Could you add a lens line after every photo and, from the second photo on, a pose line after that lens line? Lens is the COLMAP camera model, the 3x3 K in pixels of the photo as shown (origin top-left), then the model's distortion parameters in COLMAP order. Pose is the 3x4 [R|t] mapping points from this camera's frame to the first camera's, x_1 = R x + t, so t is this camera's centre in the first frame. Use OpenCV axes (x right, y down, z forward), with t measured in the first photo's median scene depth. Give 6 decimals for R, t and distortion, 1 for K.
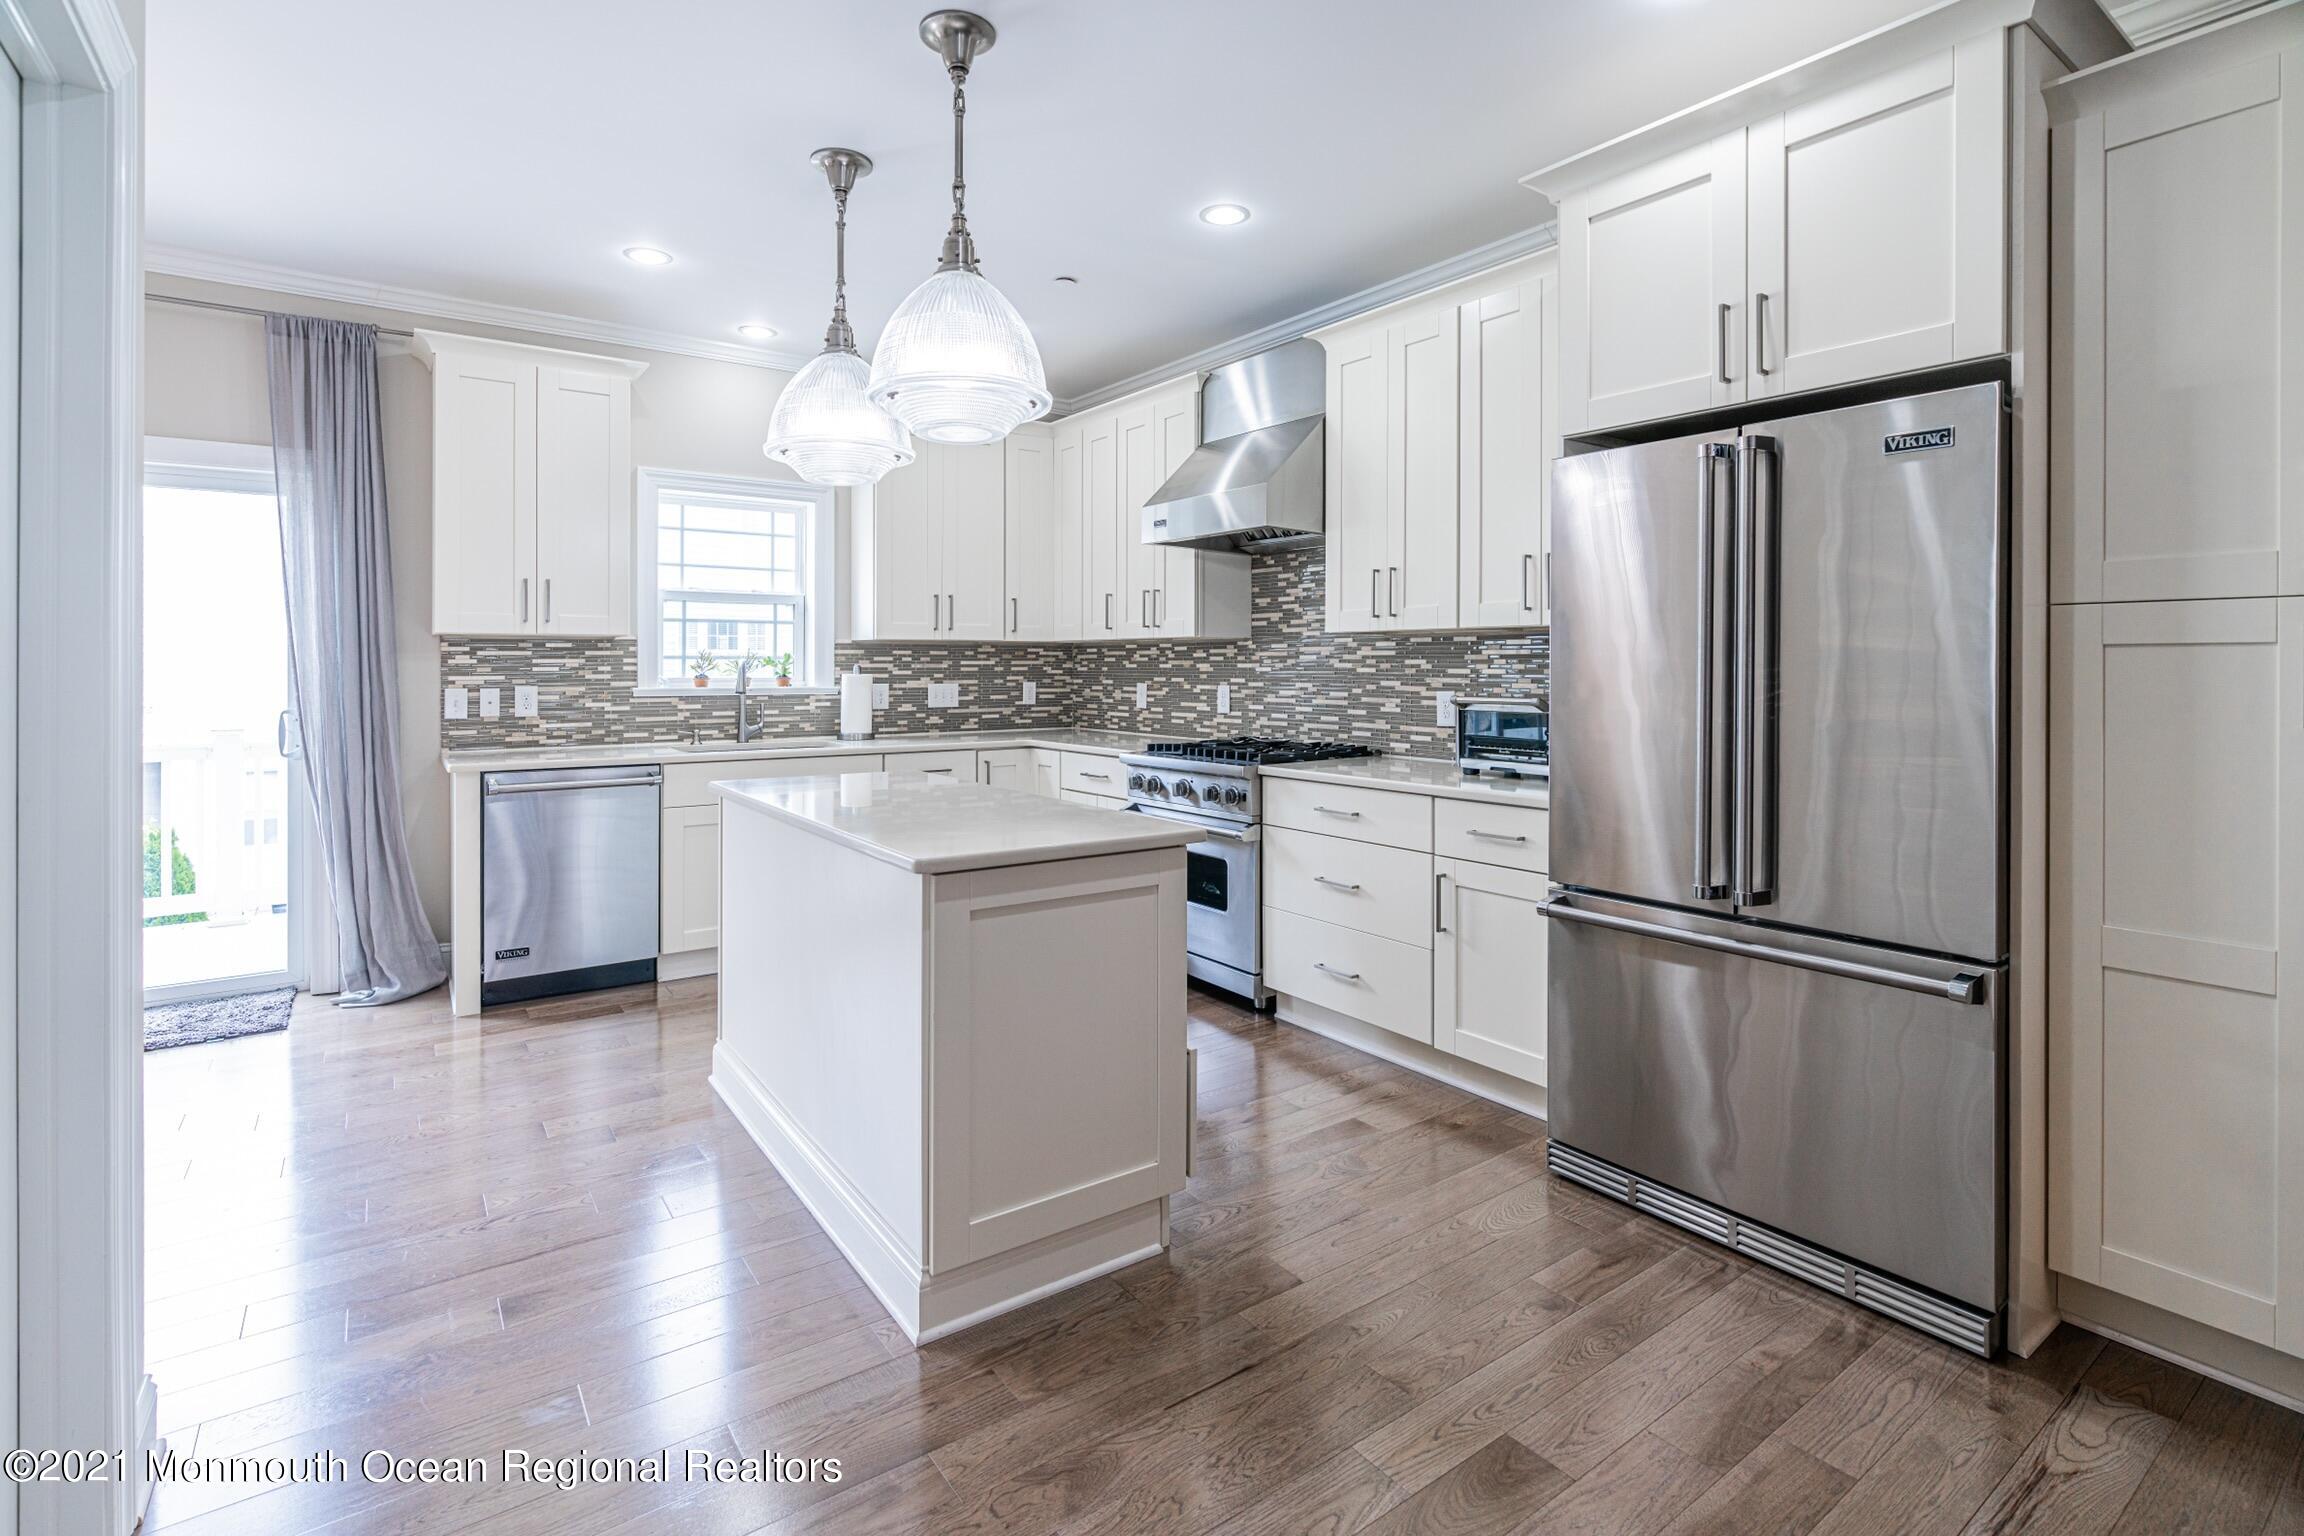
lens RADIAL K [[1089.9, 0, 1142.3], [0, 1089.9, 665.2], [0, 0, 1]] dist [-0.010522, 0.000882]
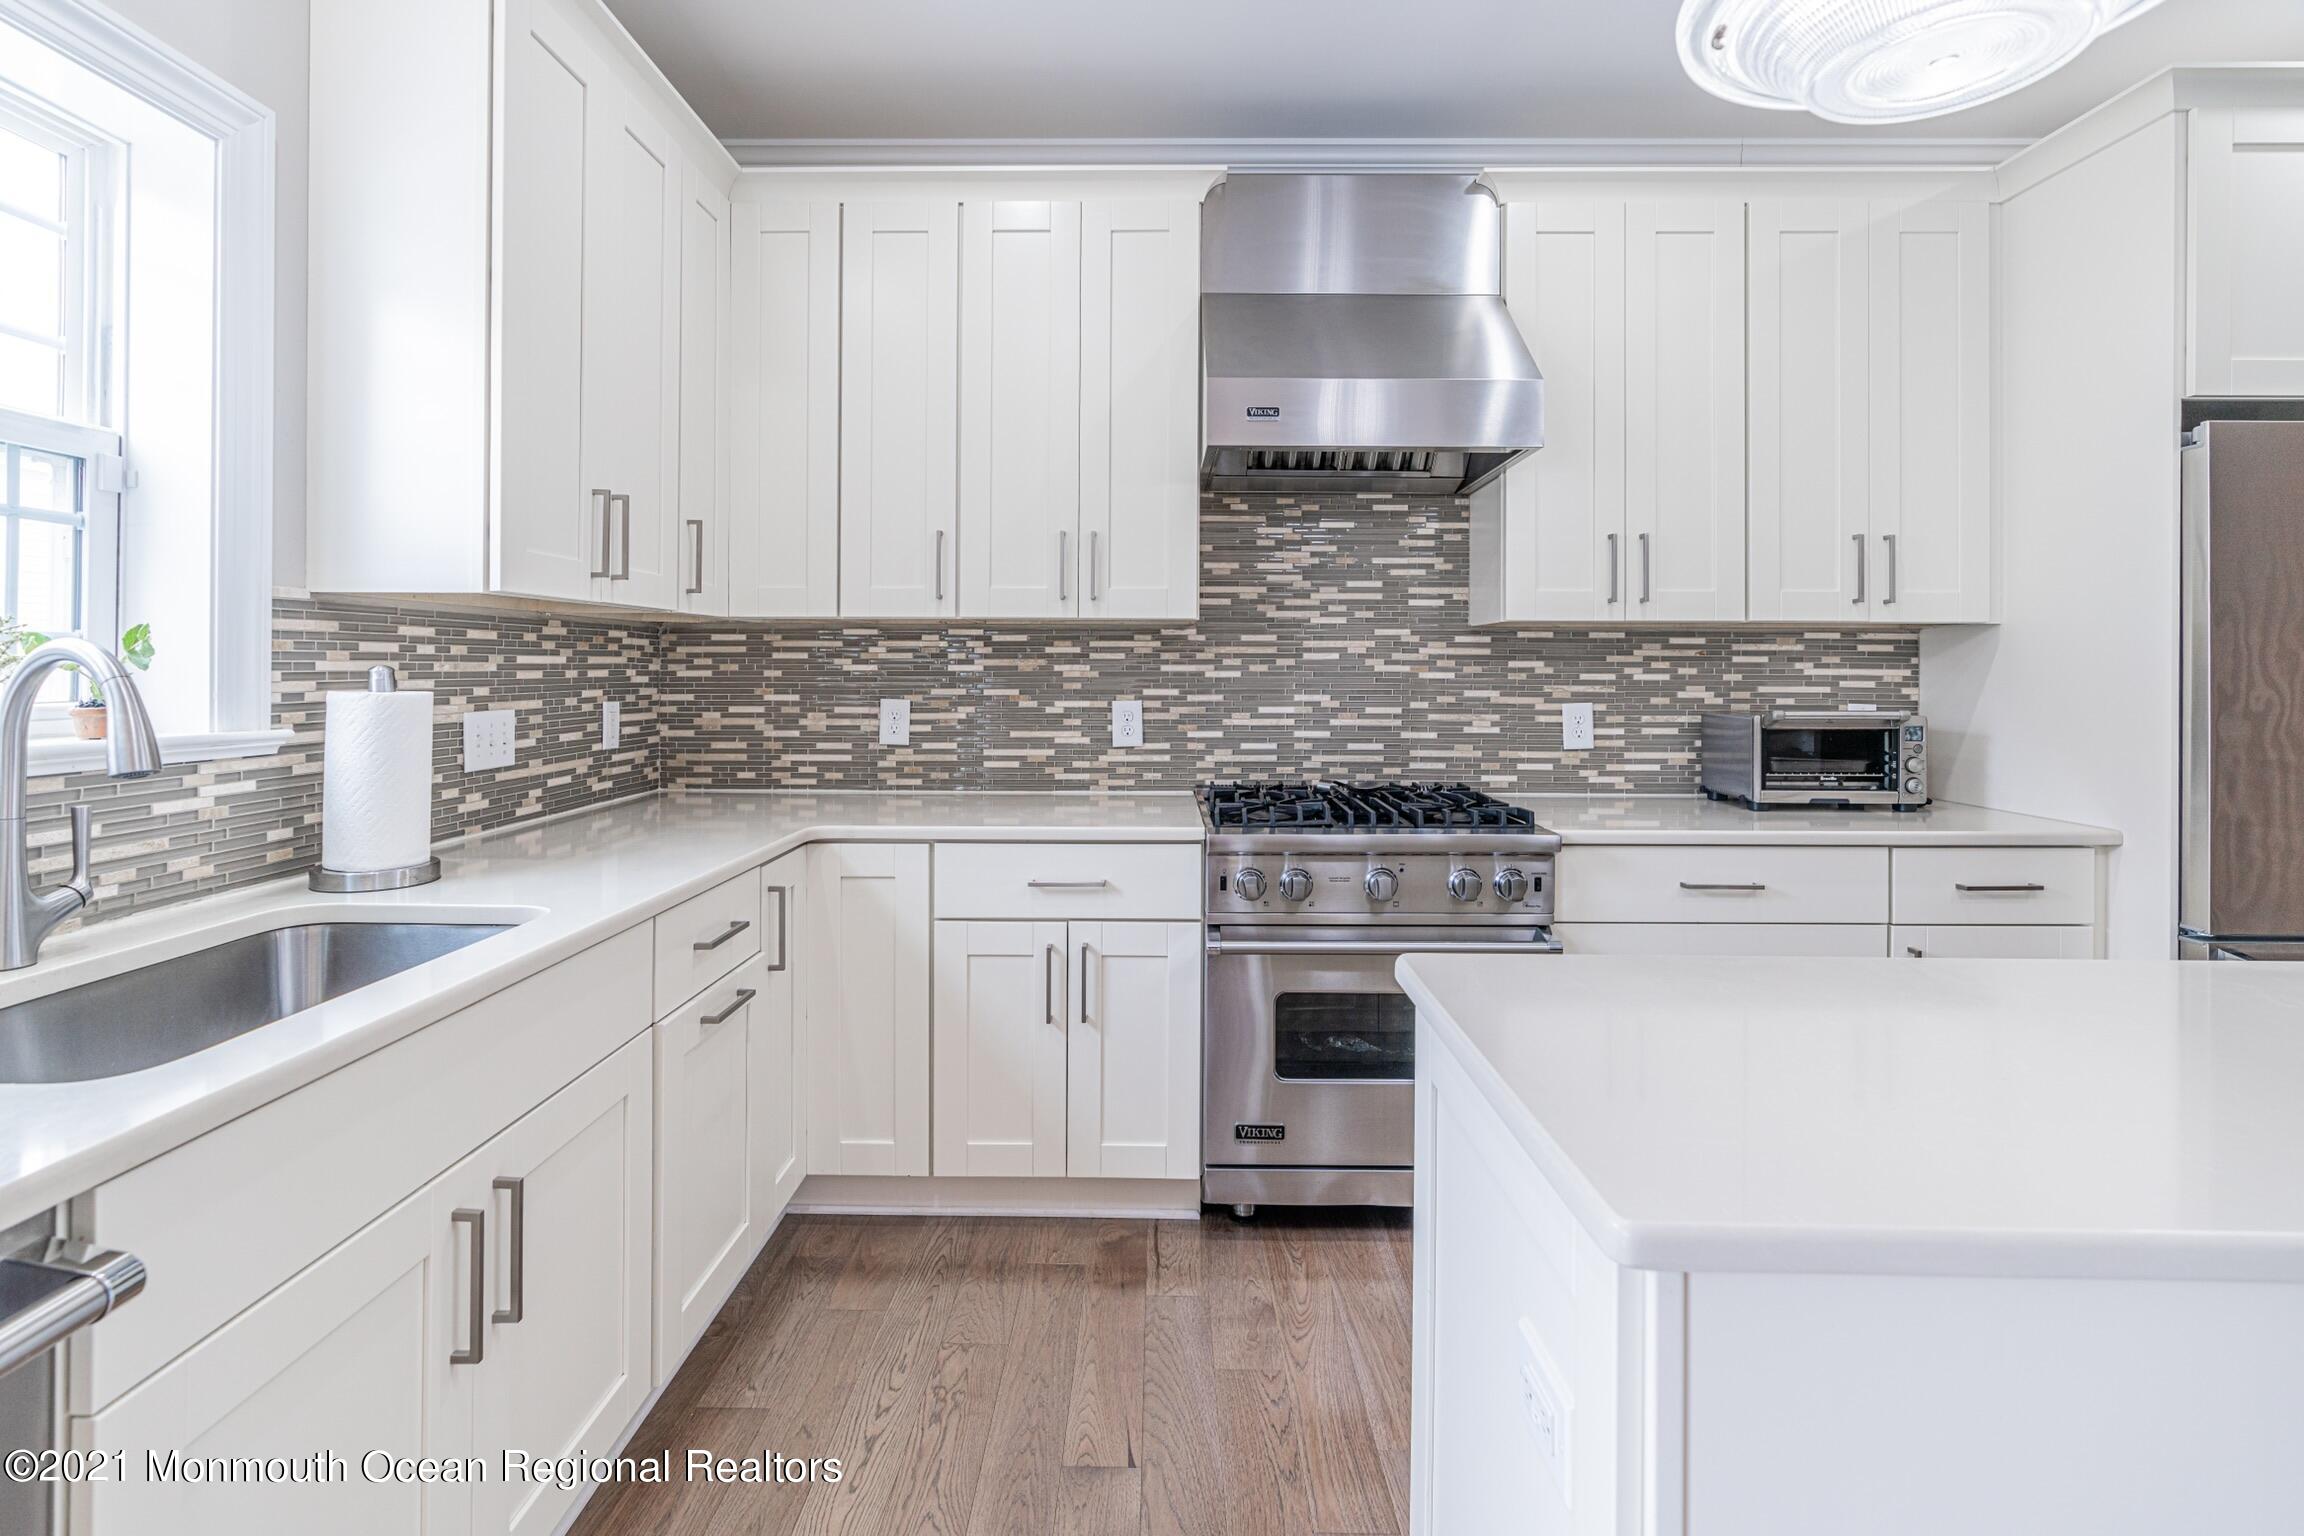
lens RADIAL K [[1089.9, 0, 1142.3], [0, 1089.9, 665.2], [0, 0, 1]] dist [-0.010522, 0.000882]
pose [[0.591847, 0.003523, 0.806043, -0.418964], [-0.003090, 0.999993, -0.002102, -0.000056], [-0.806044, -0.001247, 0.591854, 0.645511]]
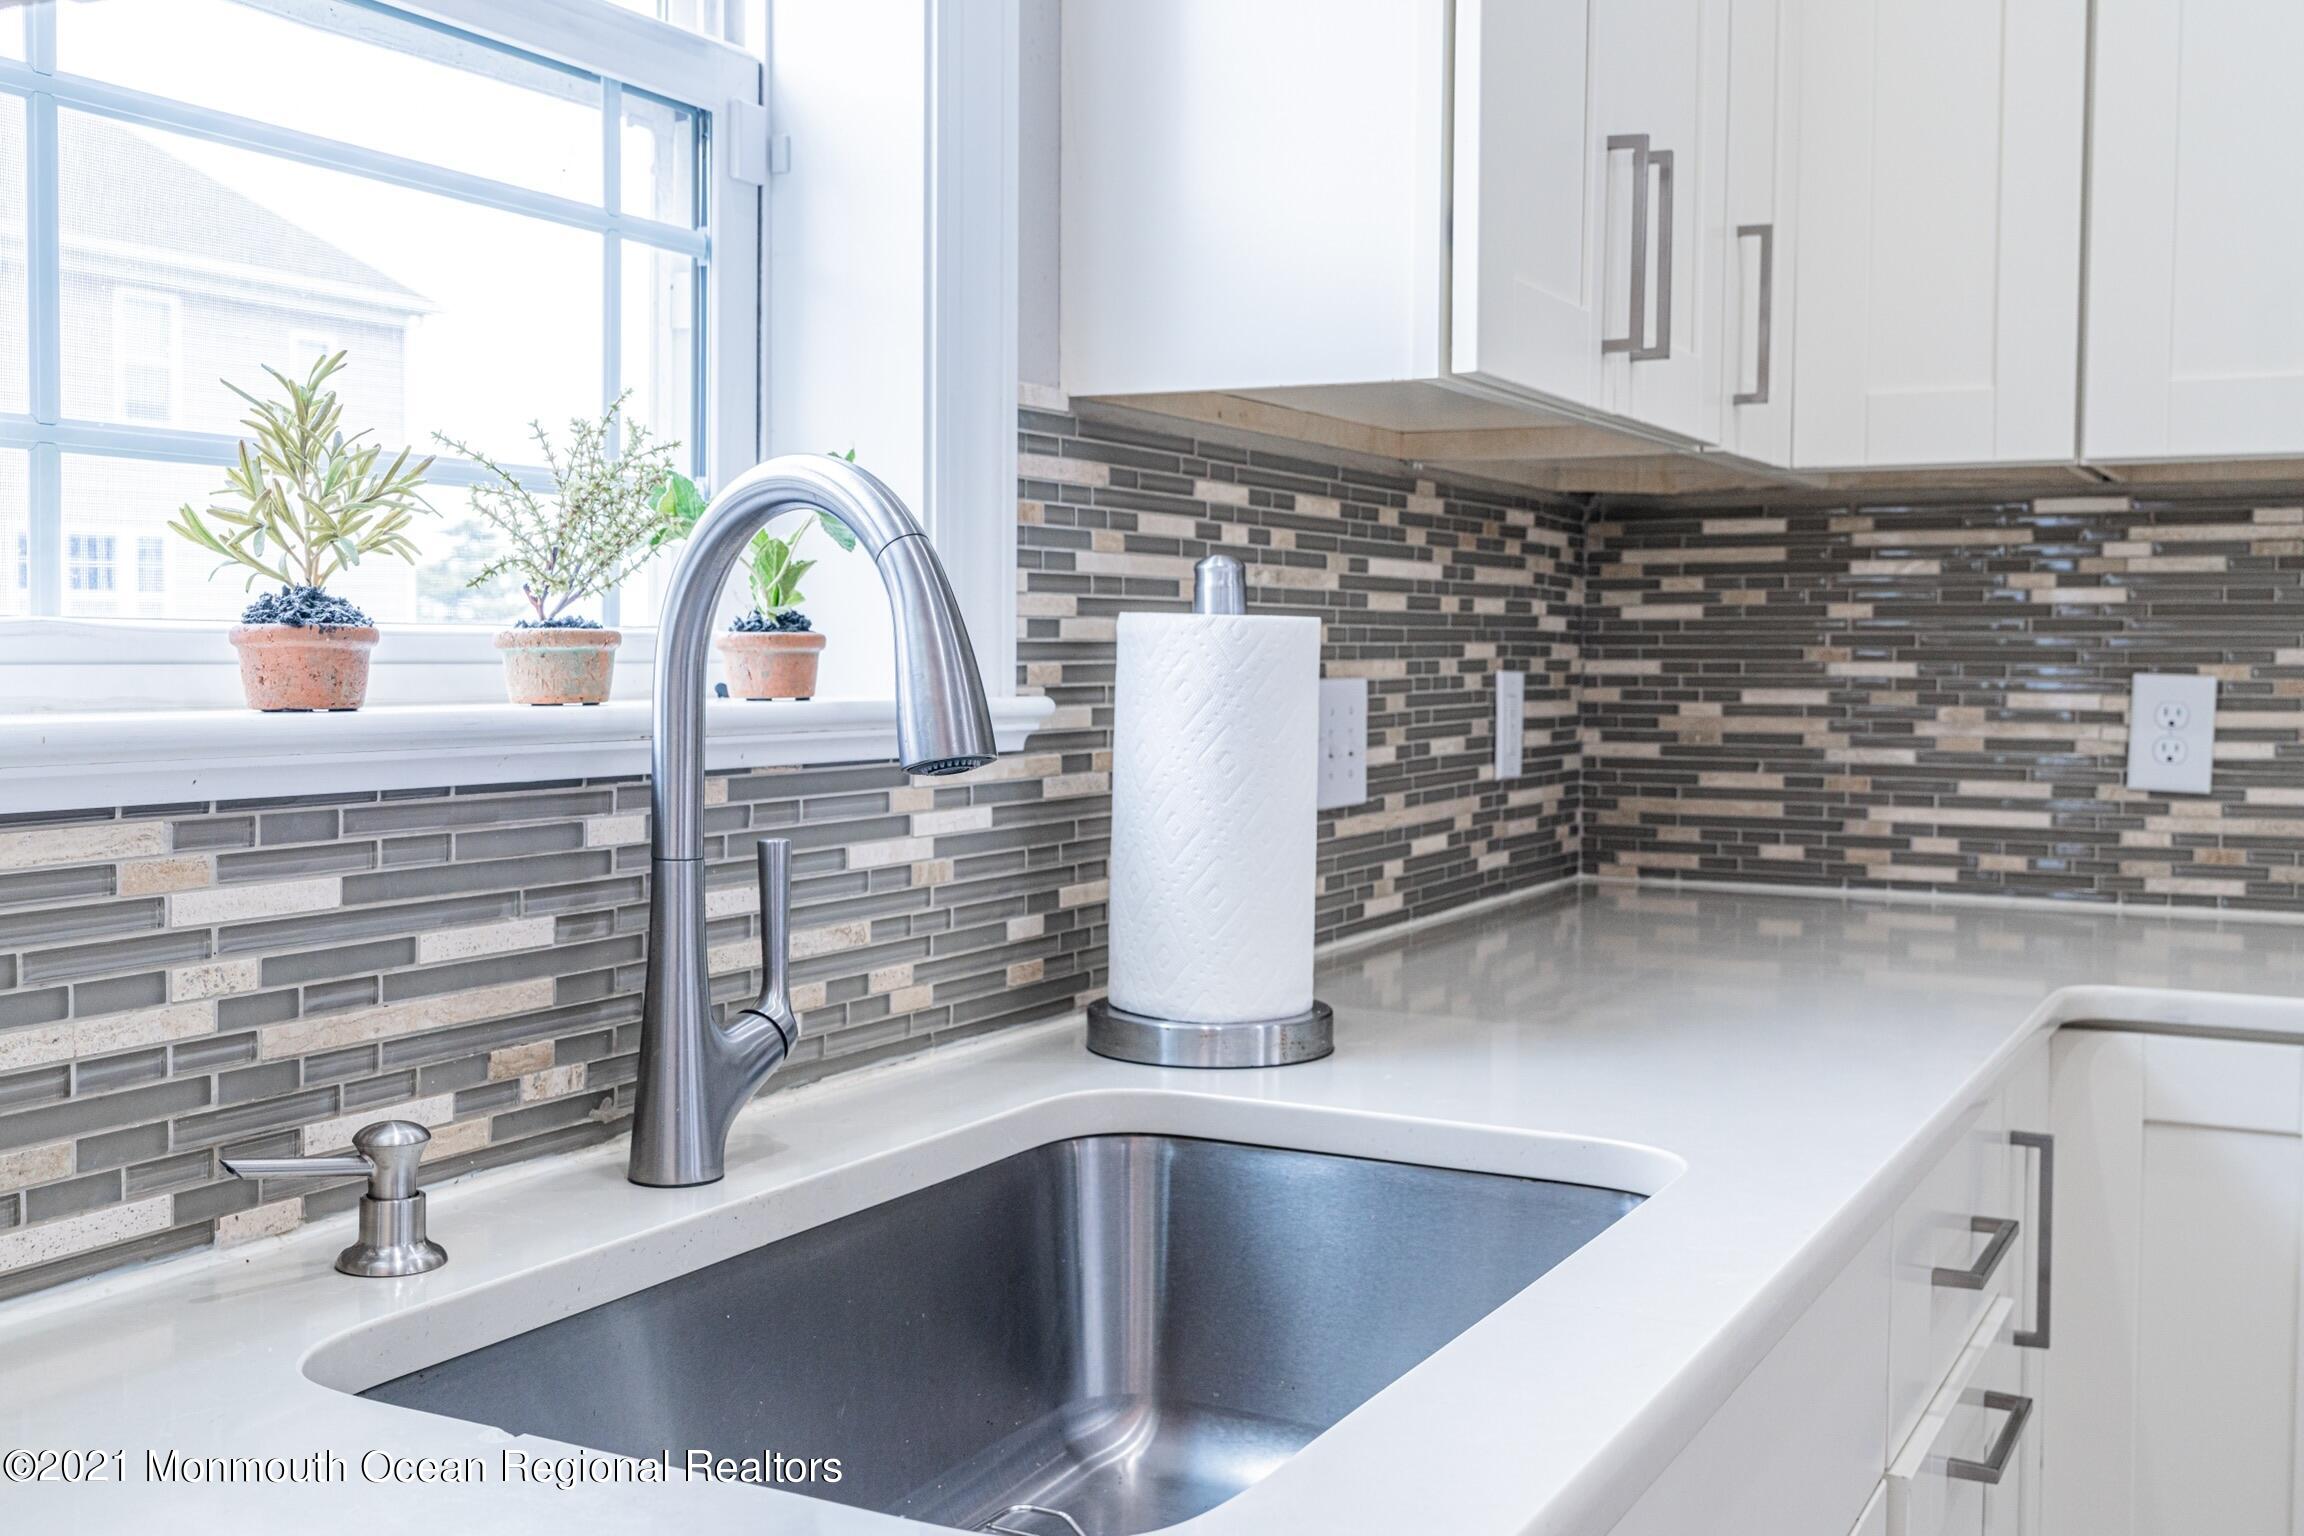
lens RADIAL K [[2322.1, 0, 1152.0], [0, 2322.1, 768.0], [0, 0, 1]] dist [0.017513, 0.009645]
pose [[0.893848, -0.018557, 0.447987, -0.438792], [-0.005571, 0.998606, 0.052481, 0.013196], [-0.448336, -0.049405, 0.892499, 0.764215]]
